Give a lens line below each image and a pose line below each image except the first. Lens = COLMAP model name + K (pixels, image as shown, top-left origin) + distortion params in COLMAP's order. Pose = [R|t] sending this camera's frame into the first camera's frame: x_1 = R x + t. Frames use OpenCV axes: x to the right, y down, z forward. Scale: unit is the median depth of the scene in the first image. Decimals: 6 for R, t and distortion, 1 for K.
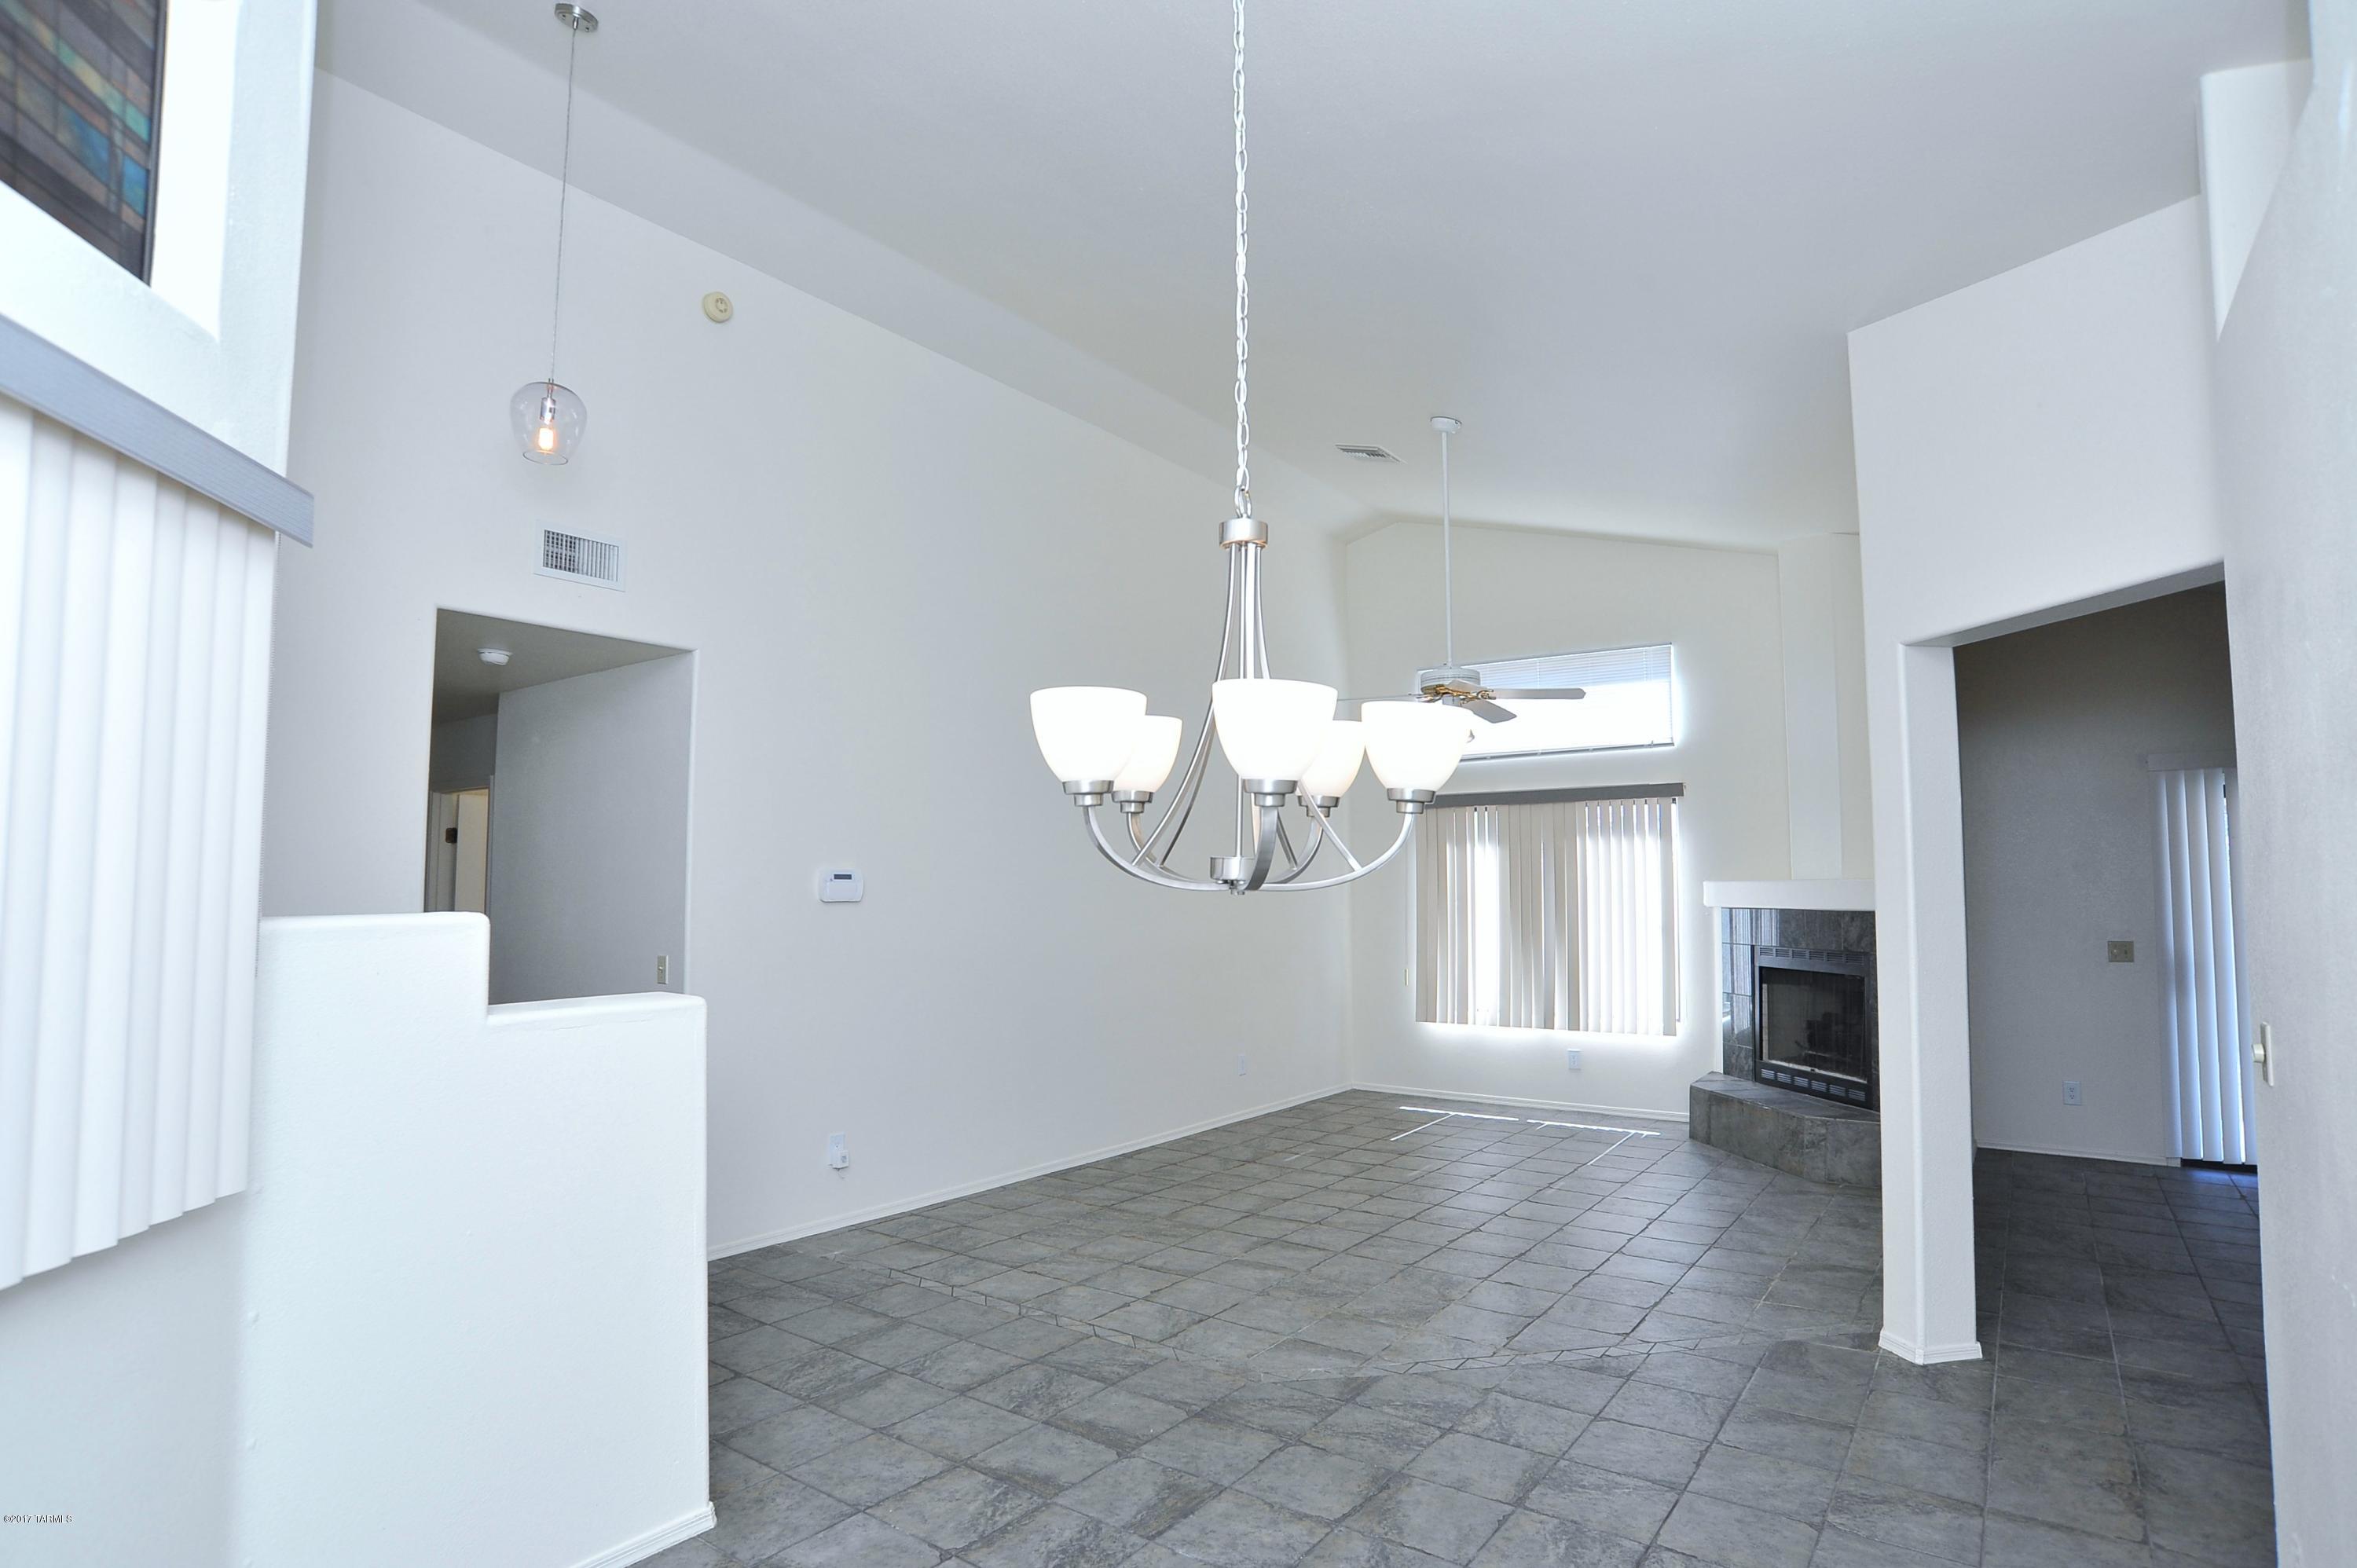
lens RADIAL K [[1216.4, 0, 1181.3], [0, 1216.4, 804.0], [0, 0, 1]] dist [-0.101417, 0.050991]
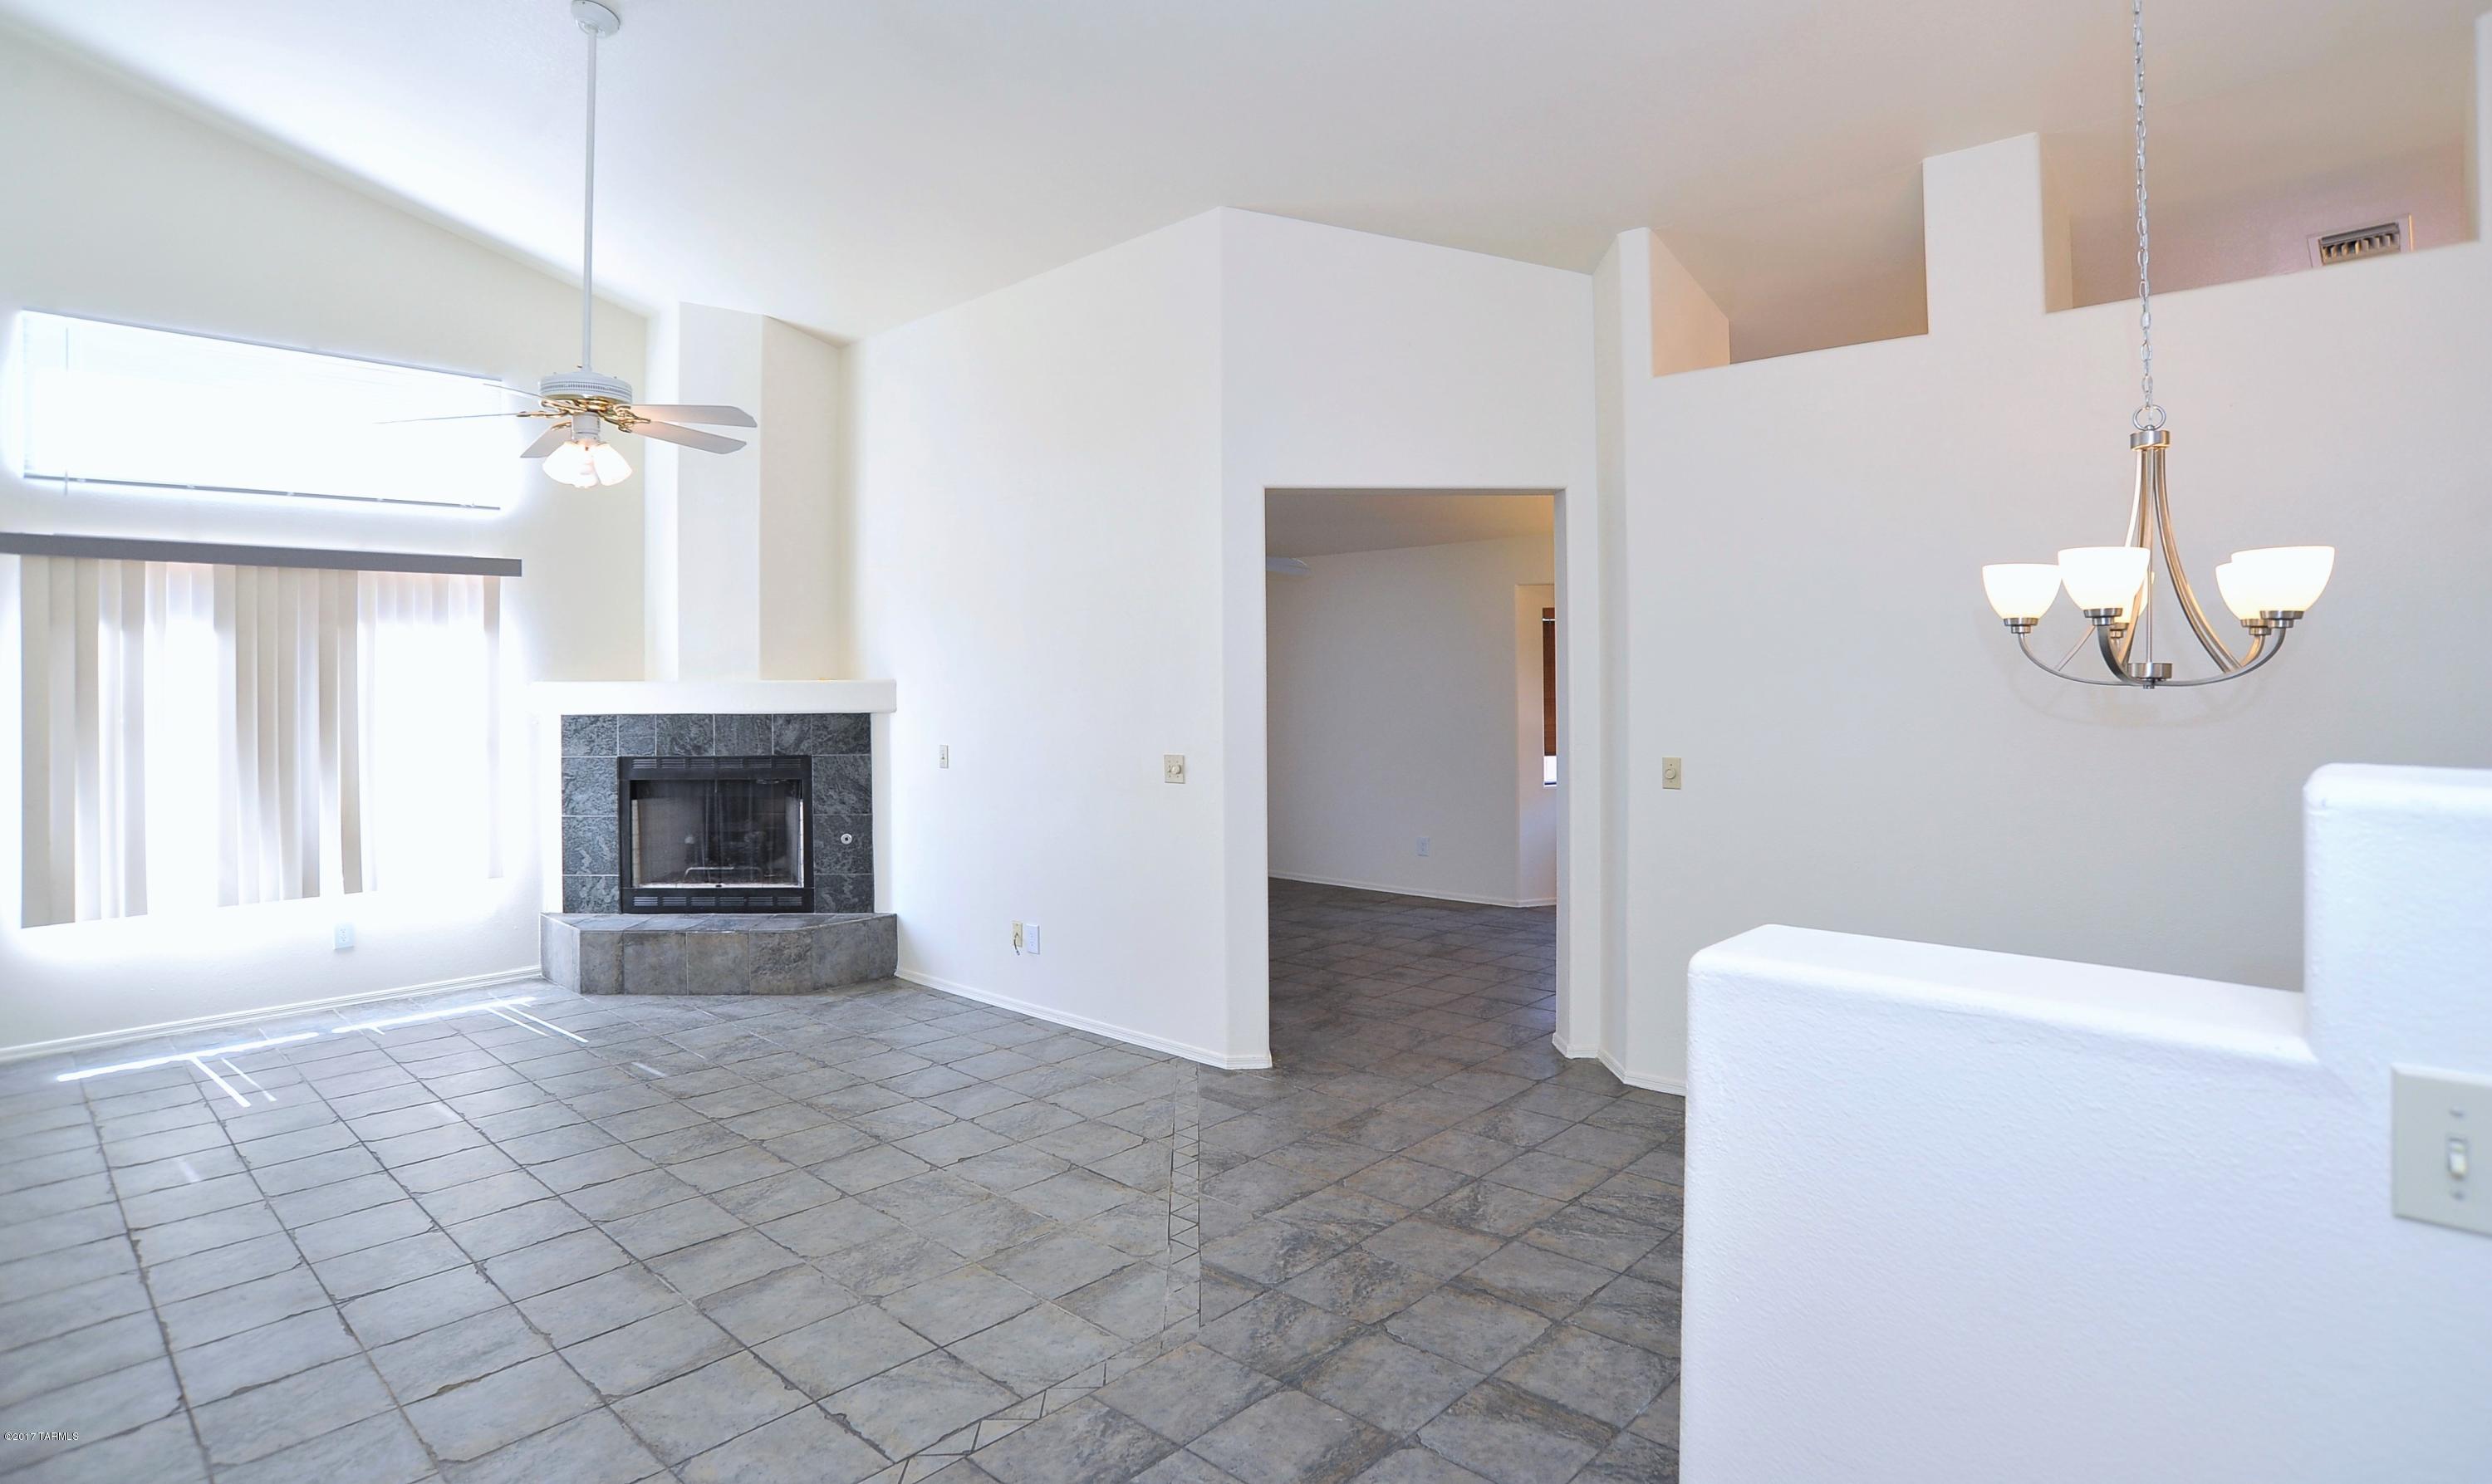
lens RADIAL K [[1265.9, 0, 1245.1], [0, 1265.9, 679.5], [0, 0, 1]] dist [-0.078515, 0.000323]
pose [[0.118481, -0.001145, 0.992956, -0.689936], [-0.061132, 0.998094, 0.008445, 0.052960], [-0.991073, -0.061702, 0.118186, 0.860636]]
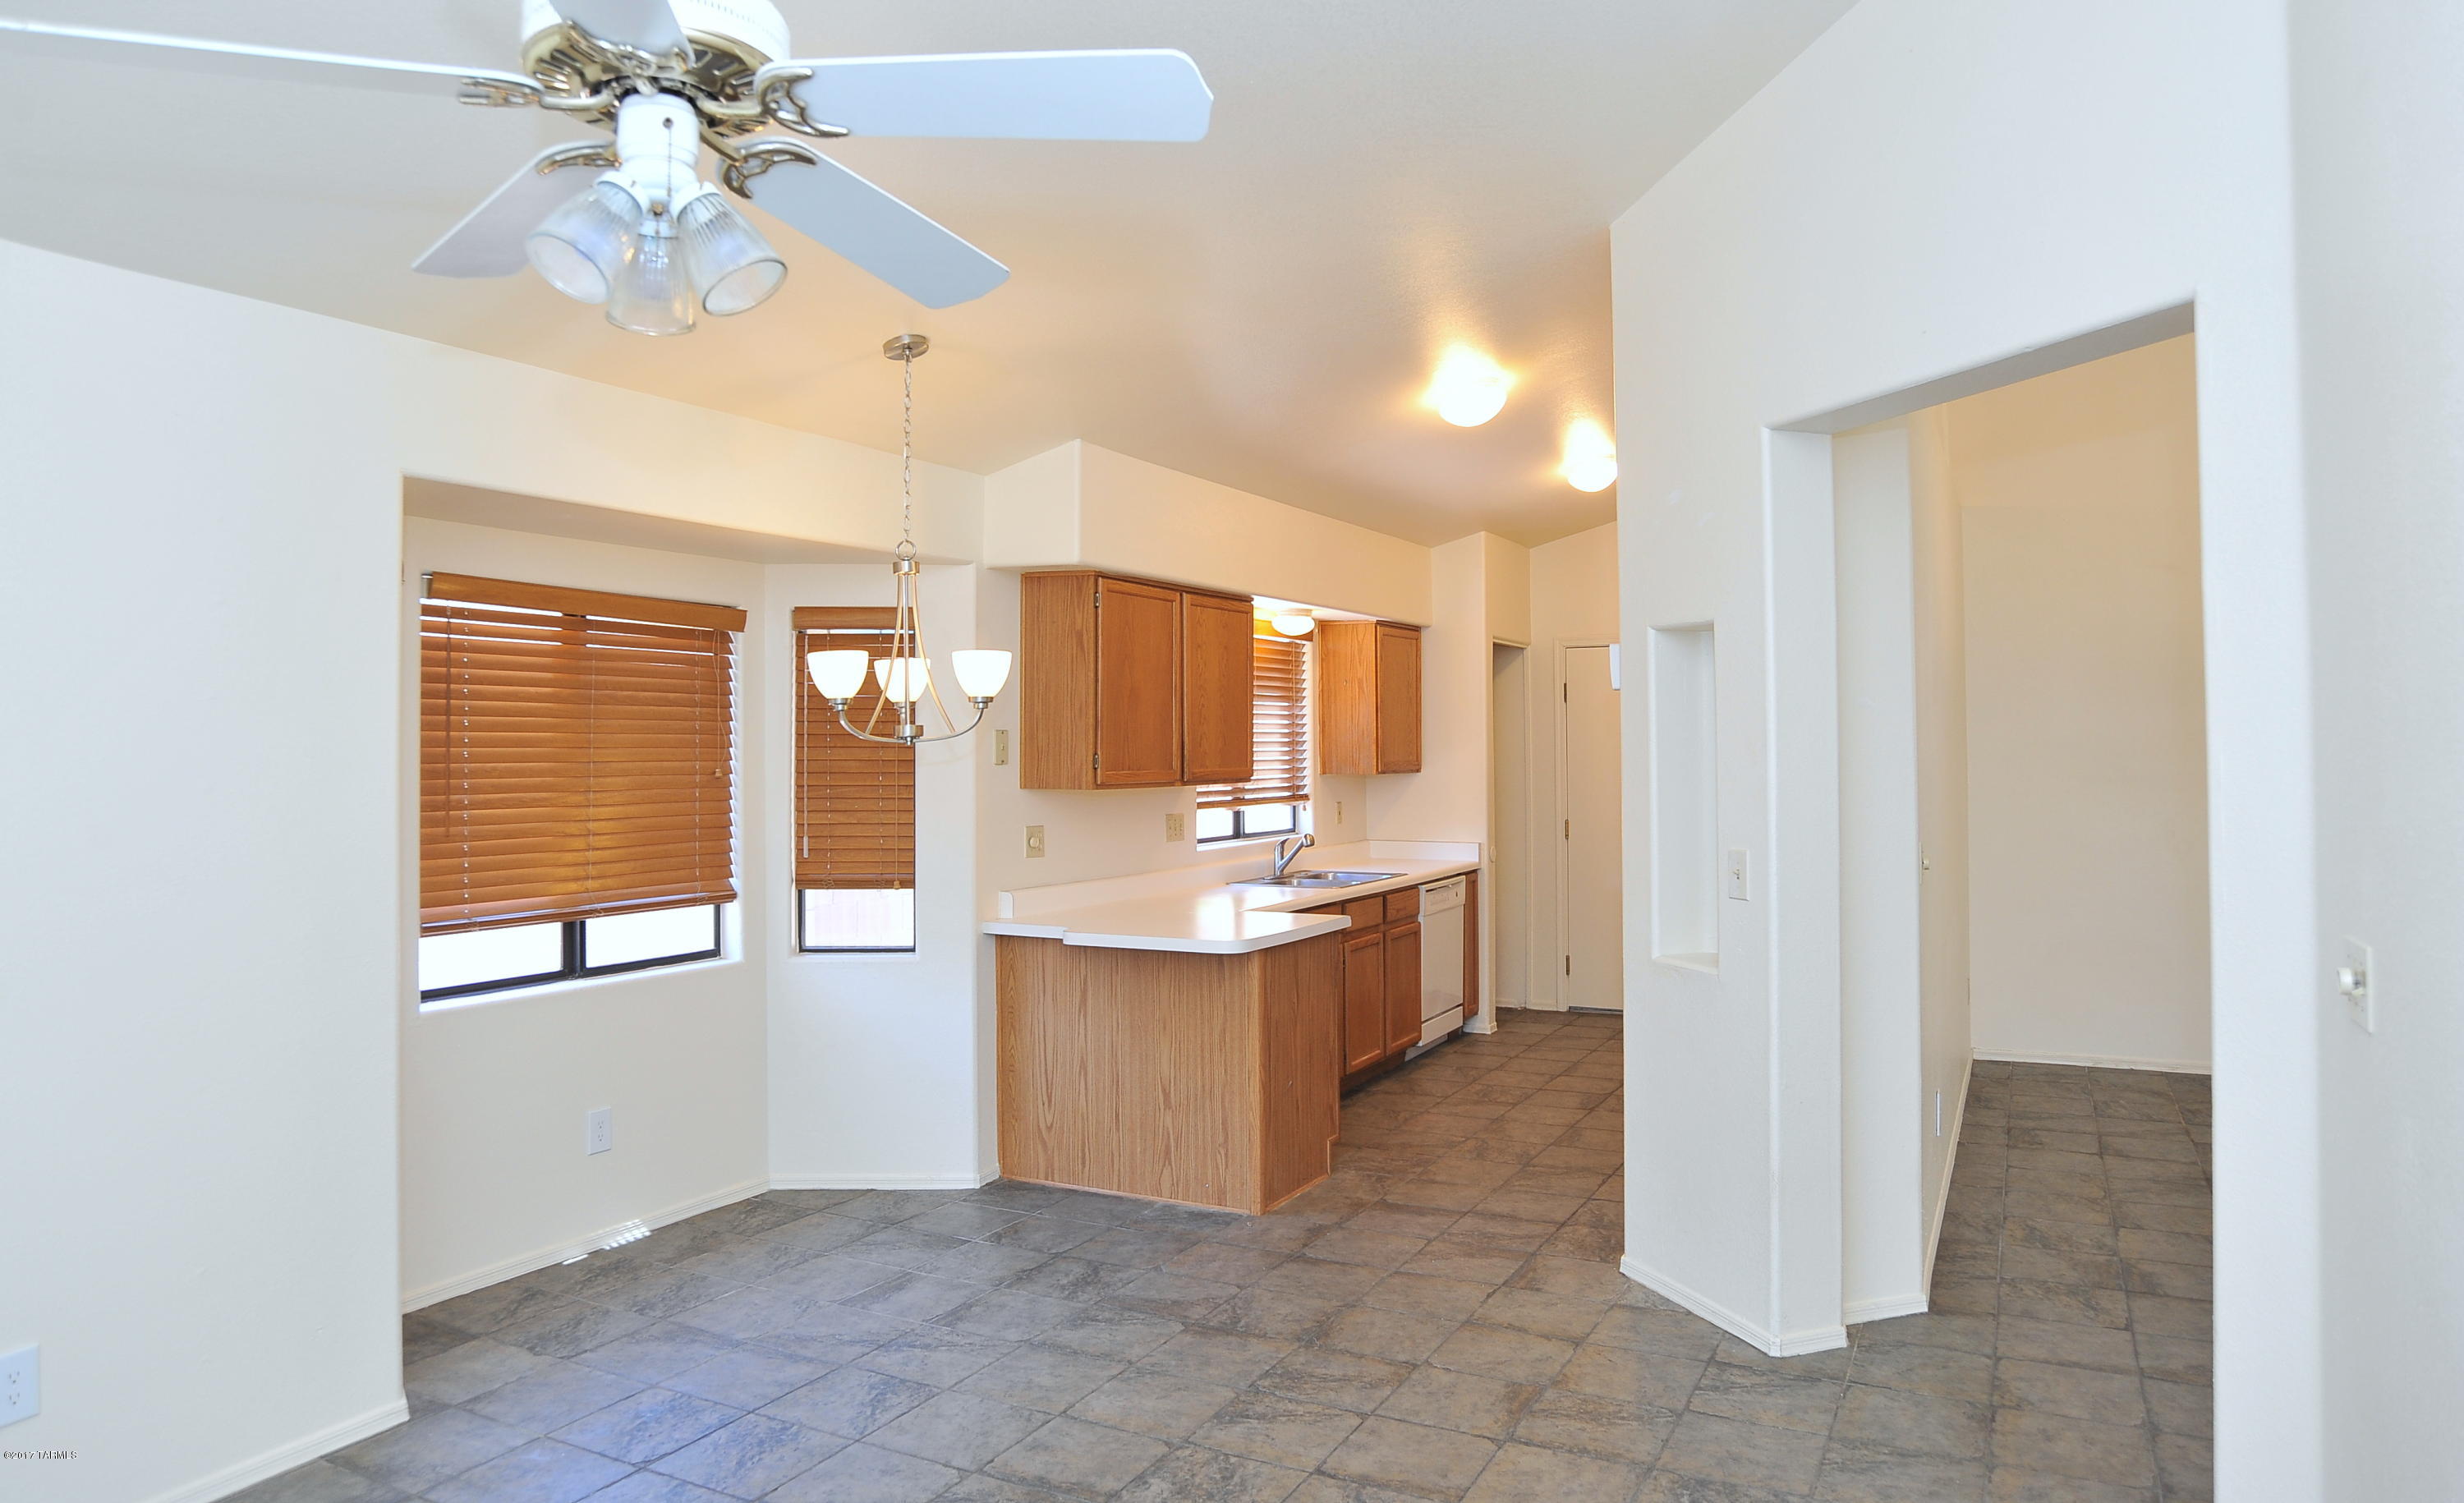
lens RADIAL K [[1557.0, 0, 1232.0], [0, 1557.0, 751.5], [0, 0, 1]] dist [-0.092186, 0.055643]
pose [[-0.990012, 0.007579, -0.140778, 1.203794], [0.017478, 0.997449, -0.069212, 0.116958], [0.139894, -0.070981, -0.987619, 1.608149]]
